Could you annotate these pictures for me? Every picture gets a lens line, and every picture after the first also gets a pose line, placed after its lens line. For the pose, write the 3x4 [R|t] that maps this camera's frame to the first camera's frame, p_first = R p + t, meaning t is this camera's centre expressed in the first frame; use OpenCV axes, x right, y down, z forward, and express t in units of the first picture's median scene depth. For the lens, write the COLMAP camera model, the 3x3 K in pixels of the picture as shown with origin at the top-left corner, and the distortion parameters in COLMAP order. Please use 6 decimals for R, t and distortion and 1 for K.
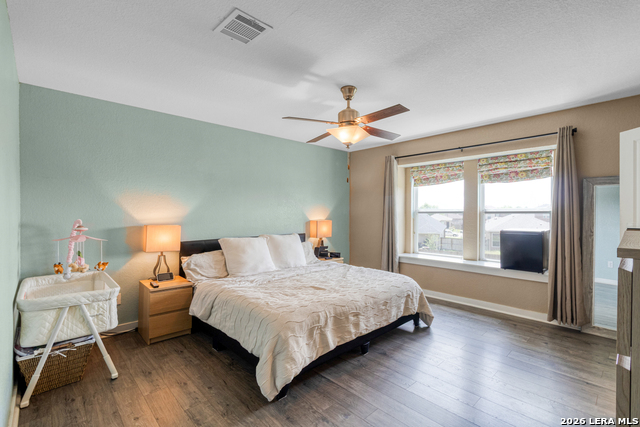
lens RADIAL K [[298.0, 0, 320.5], [0, 298.0, 216.6], [0, 0, 1]] dist [0.010196, -0.001082]
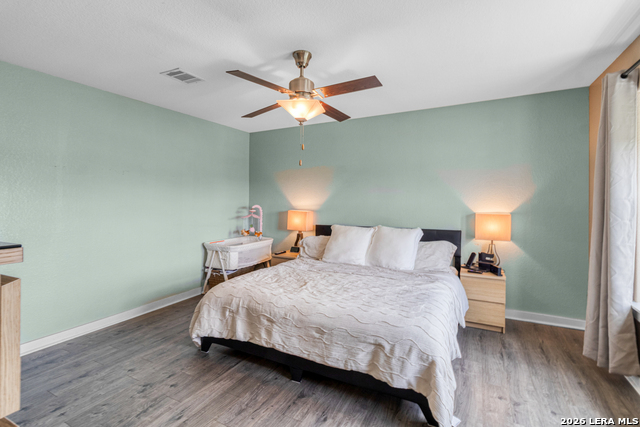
lens RADIAL K [[298.0, 0, 323.3], [0, 298.0, 211.6], [0, 0, 1]] dist [0.010196, -0.001082]
pose [[0.323846, 0.027208, -0.945719, 0.956373], [-0.018927, 0.999573, 0.022276, 0.001059], [0.945921, 0.010686, 0.324222, 0.867911]]
